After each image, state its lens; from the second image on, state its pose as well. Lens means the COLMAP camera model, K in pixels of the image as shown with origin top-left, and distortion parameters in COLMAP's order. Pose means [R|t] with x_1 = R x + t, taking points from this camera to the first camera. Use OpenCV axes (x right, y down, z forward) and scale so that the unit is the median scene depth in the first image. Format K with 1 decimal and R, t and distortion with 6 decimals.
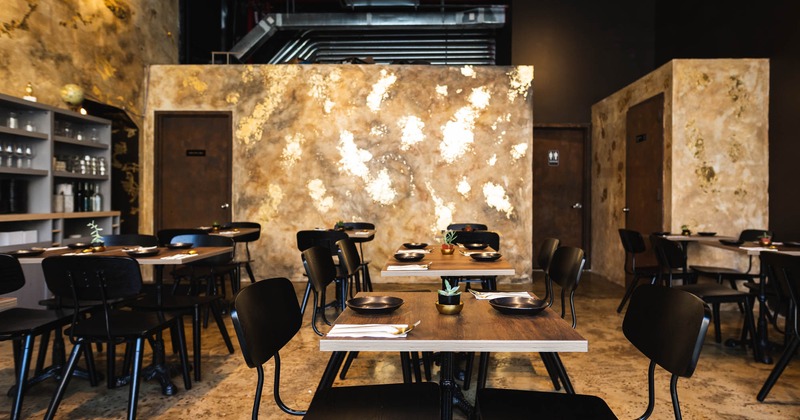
lens RADIAL K [[490.8, 0, 402.6], [0, 490.8, 192.3], [0, 0, 1]] dist [-0.005587, -0.005303]
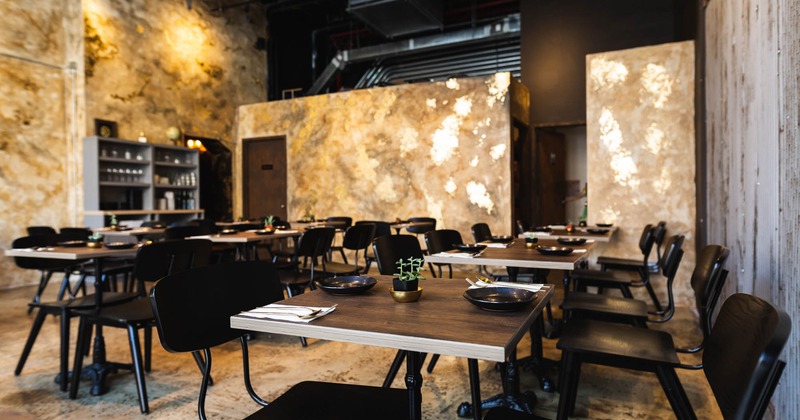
lens RADIAL K [[490.8, 0, 402.6], [0, 490.8, 192.3], [0, 0, 1]] dist [-0.005587, -0.005303]
pose [[0.905552, -0.024412, -0.423533, 0.503532], [0.019337, 0.999681, -0.016276, 0.019026], [0.423795, 0.006549, 0.905735, -0.073028]]
